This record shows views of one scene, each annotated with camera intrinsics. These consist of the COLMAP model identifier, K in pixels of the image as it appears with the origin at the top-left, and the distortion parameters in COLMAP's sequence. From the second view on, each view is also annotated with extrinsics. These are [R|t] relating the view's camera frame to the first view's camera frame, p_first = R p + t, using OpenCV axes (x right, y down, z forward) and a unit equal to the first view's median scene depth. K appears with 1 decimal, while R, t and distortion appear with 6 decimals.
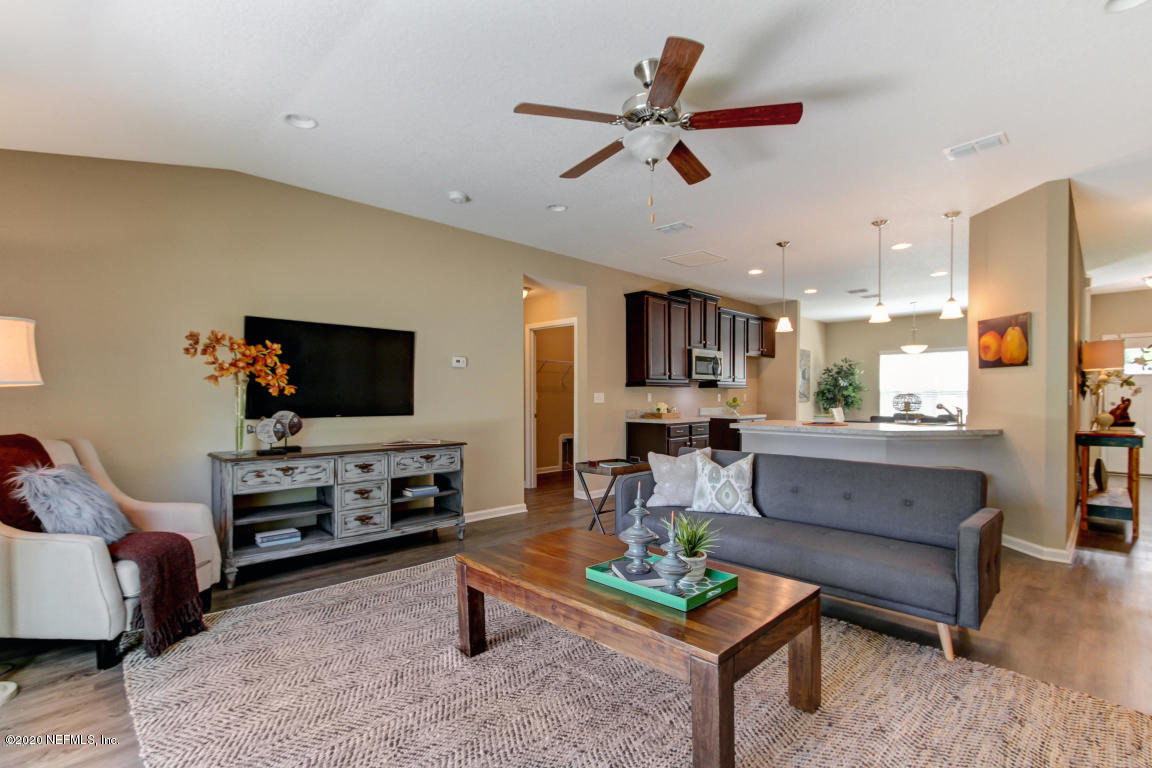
lens RADIAL K [[531.6, 0, 578.1], [0, 531.6, 393.2], [0, 0, 1]] dist [-0.012242, 0.001761]
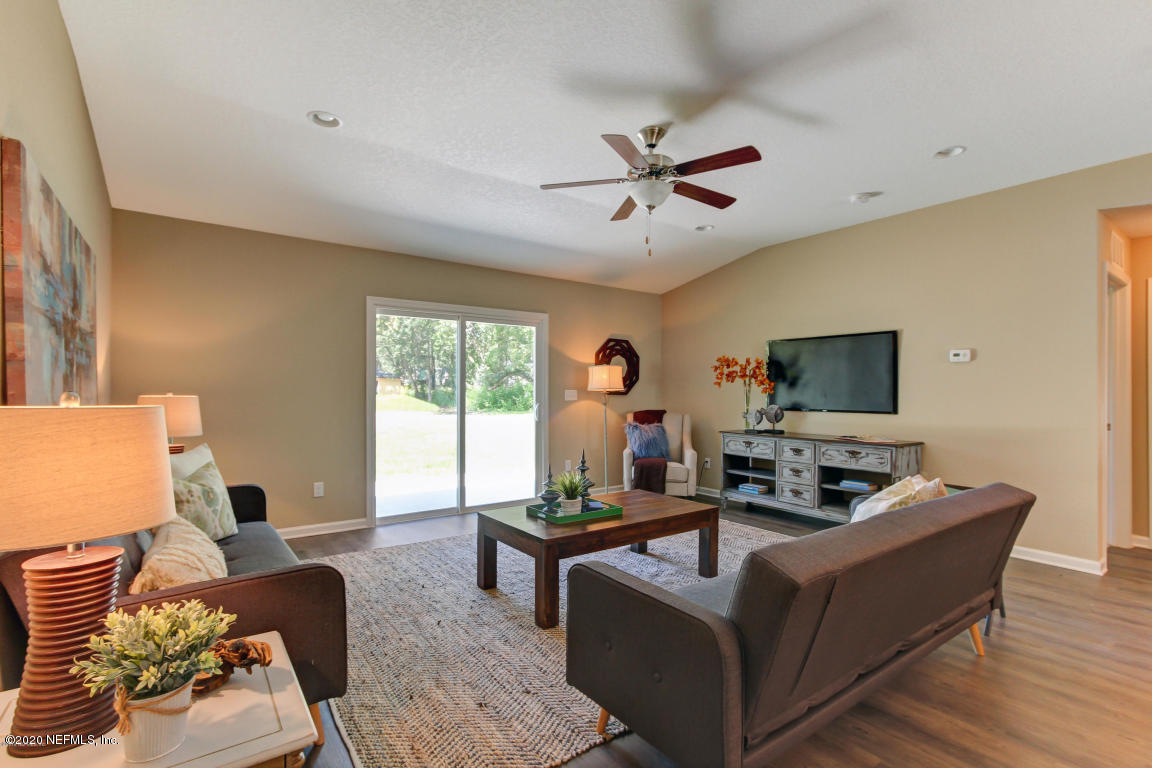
lens RADIAL K [[531.6, 0, 572.1], [0, 531.6, 385.4], [0, 0, 1]] dist [-0.012242, 0.001761]
pose [[-0.148440, -0.017863, -0.988760, 0.928850], [-0.004829, 0.999838, -0.017338, 0.008676], [0.988910, 0.002201, -0.148502, 0.671041]]
